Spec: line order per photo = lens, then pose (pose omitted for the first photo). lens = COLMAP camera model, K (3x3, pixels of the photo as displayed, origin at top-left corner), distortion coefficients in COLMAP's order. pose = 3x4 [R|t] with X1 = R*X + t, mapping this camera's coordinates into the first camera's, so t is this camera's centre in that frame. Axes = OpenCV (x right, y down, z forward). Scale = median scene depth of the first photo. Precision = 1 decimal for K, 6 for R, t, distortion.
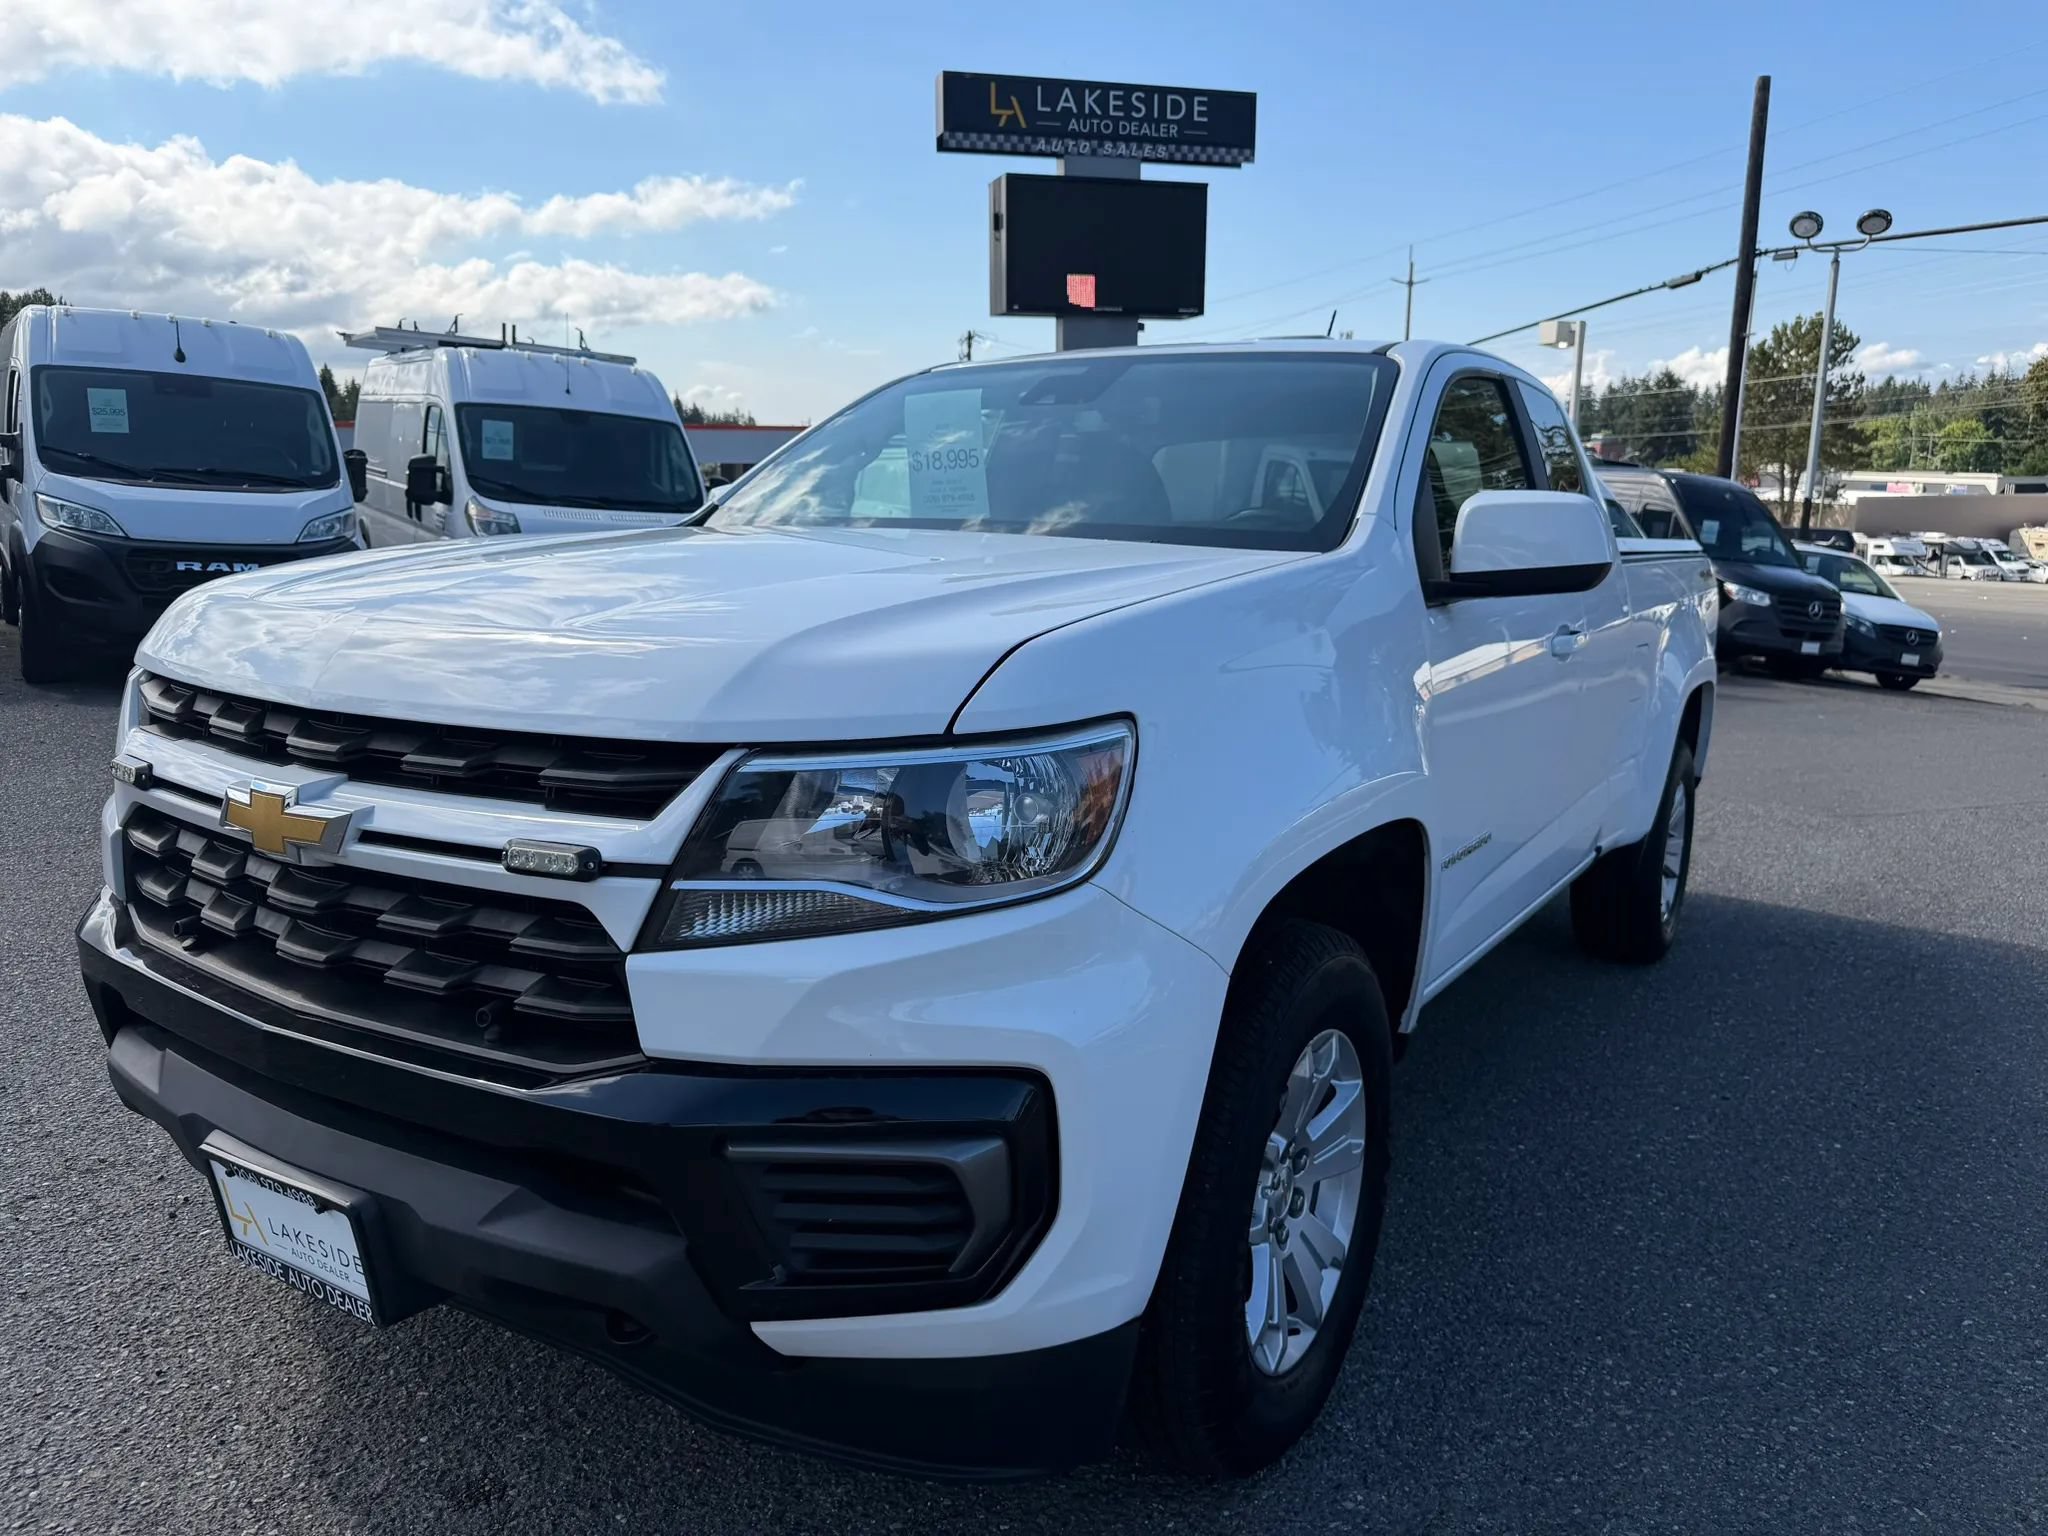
lens RADIAL K [[1494.8, 0, 1036.7], [0, 1494.8, 818.7], [0, 0, 1]] dist [0.010789, -0.014324]
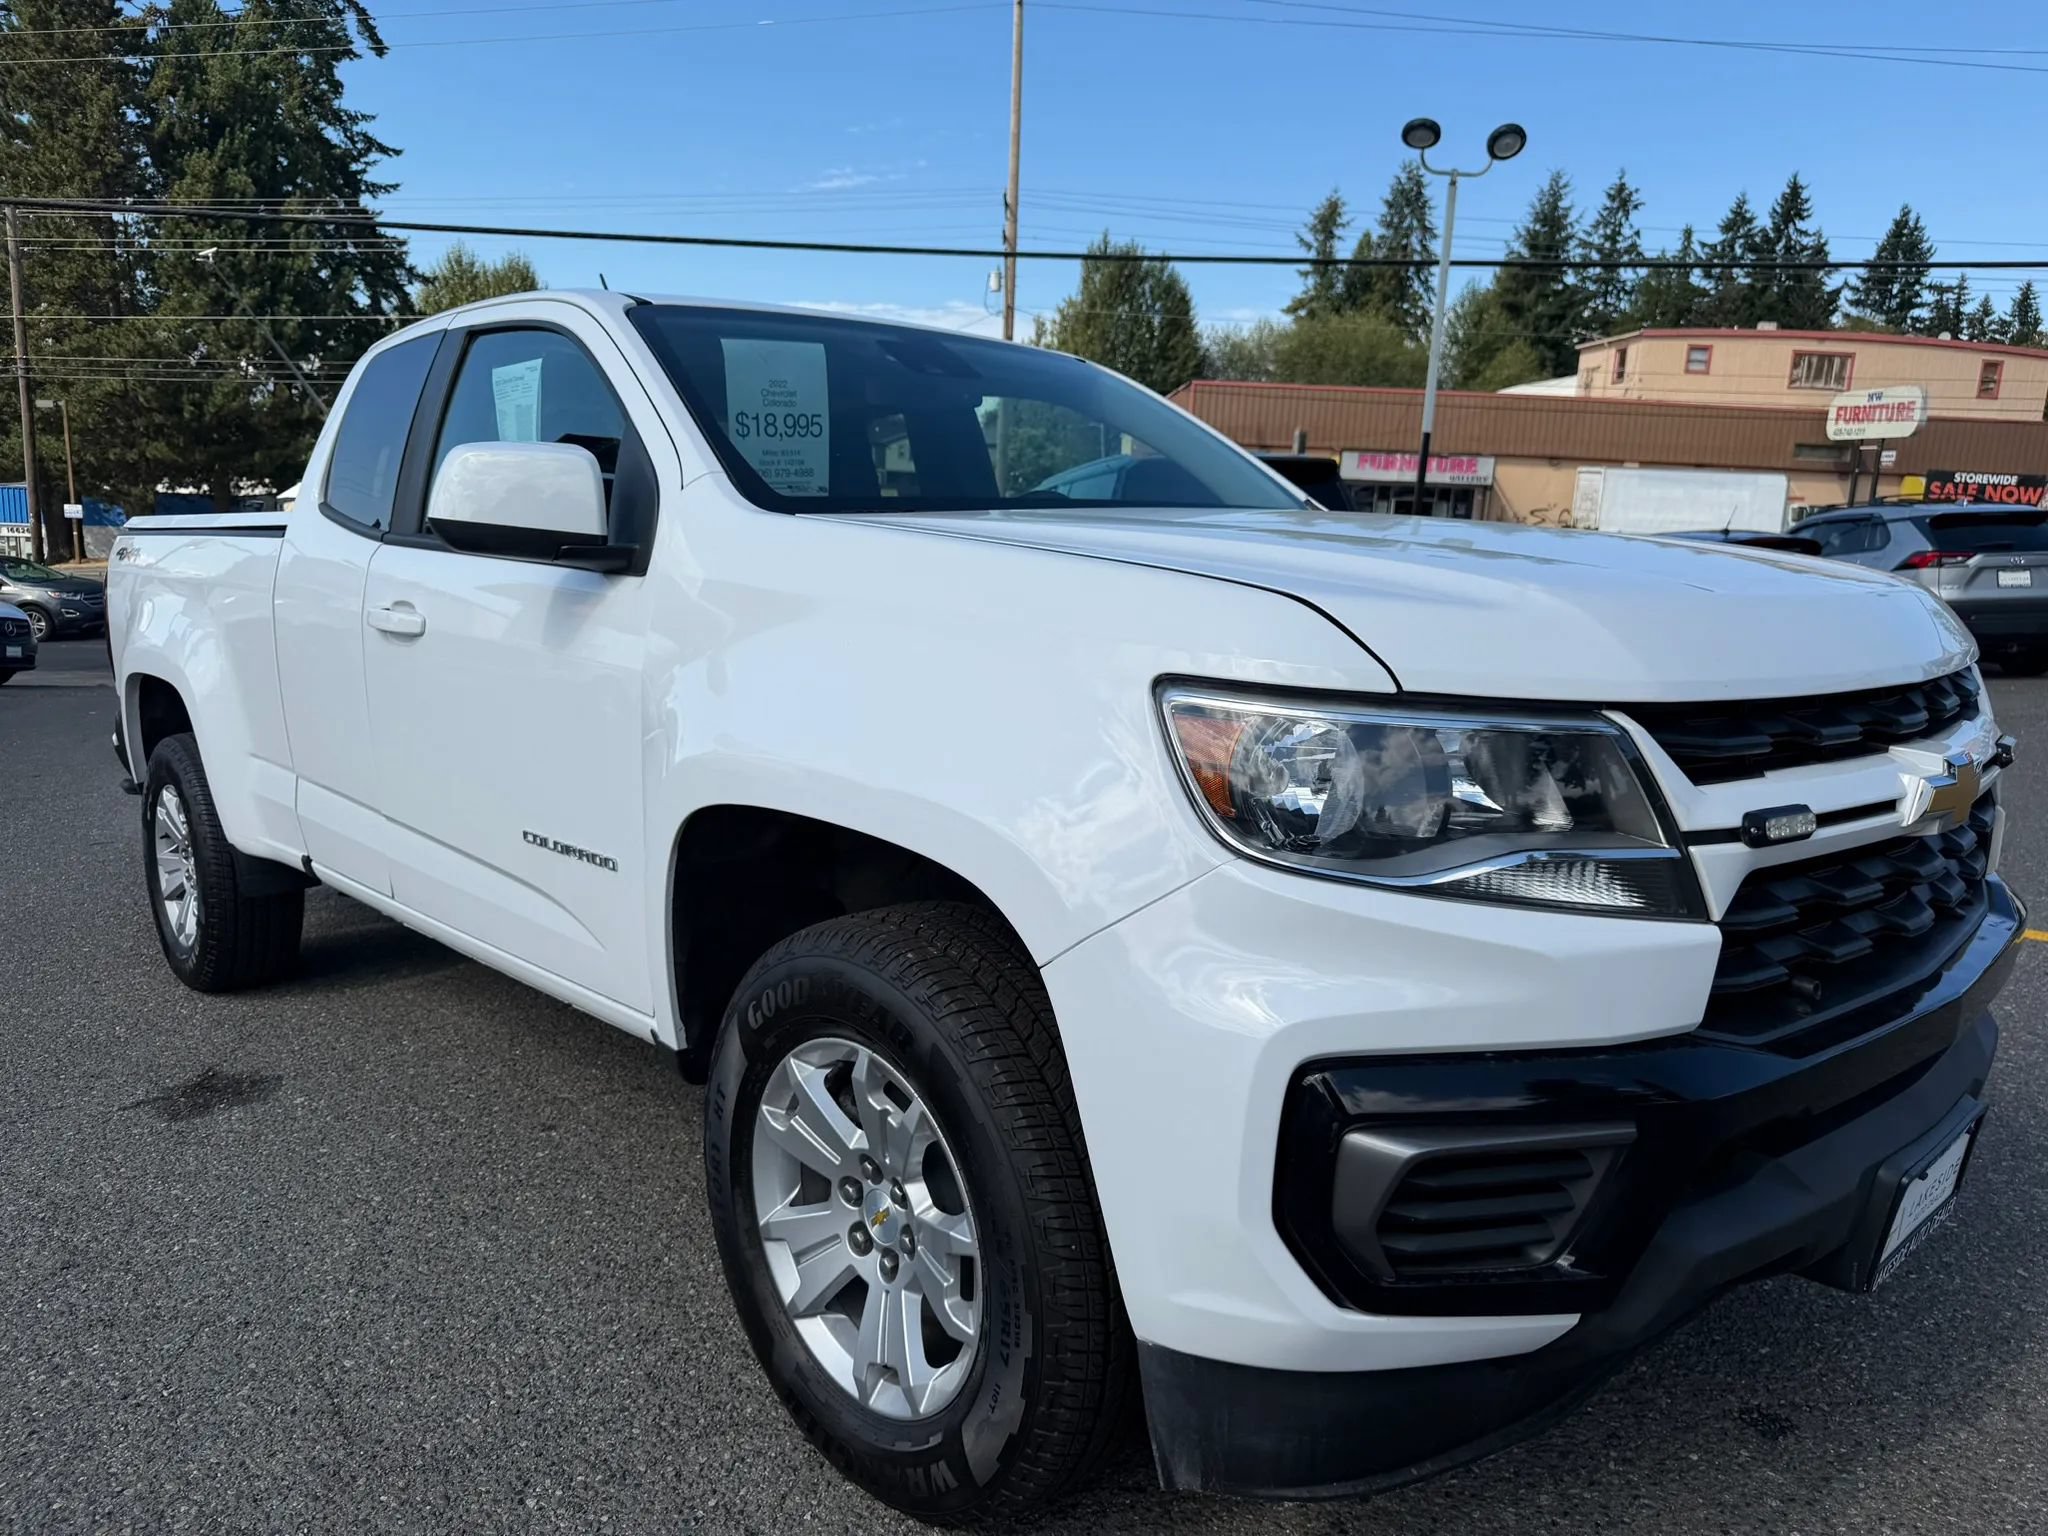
lens RADIAL K [[1494.8, 0, 1002.1], [0, 1494.8, 794.6], [0, 0, 1]] dist [0.010789, -0.014324]
pose [[0.252821, -0.182807, 0.950086, -0.929962], [0.190047, 0.972240, 0.136498, -0.147406], [-0.948664, 0.146052, 0.280544, 0.760493]]
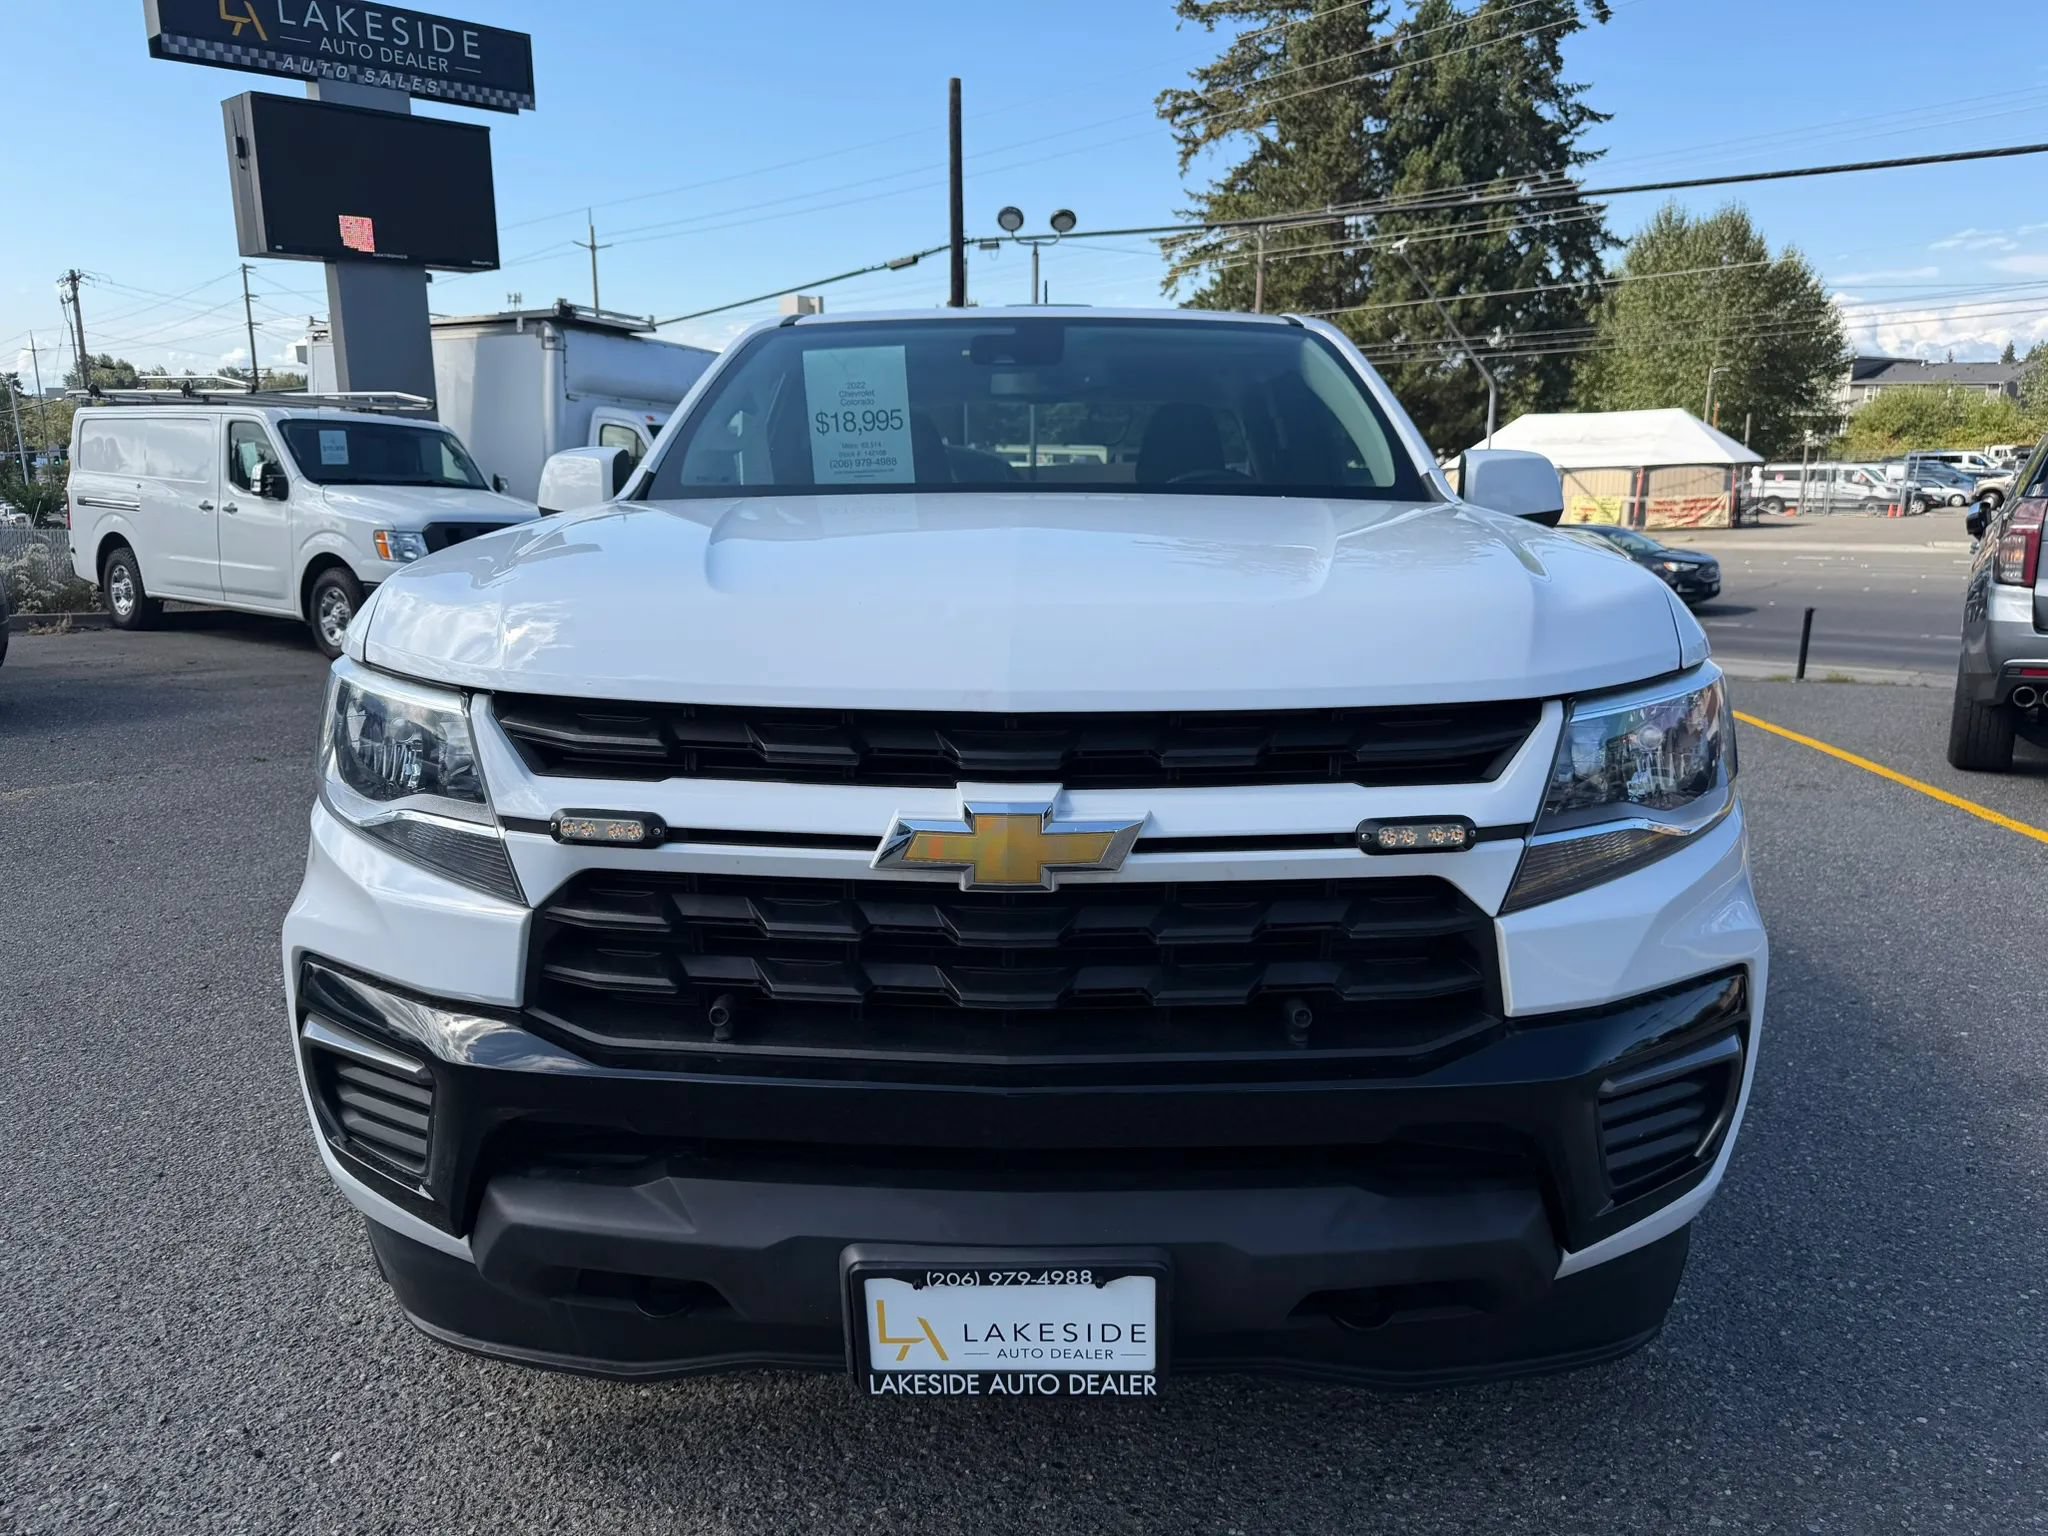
lens RADIAL K [[1494.8, 0, 1048.3], [0, 1494.8, 809.7], [0, 0, 1]] dist [0.010789, -0.014324]
pose [[0.858268, -0.123261, 0.498180, -0.506553], [0.116053, 0.992198, 0.045556, -0.030070], [-0.499908, 0.018716, 0.865876, 0.145836]]
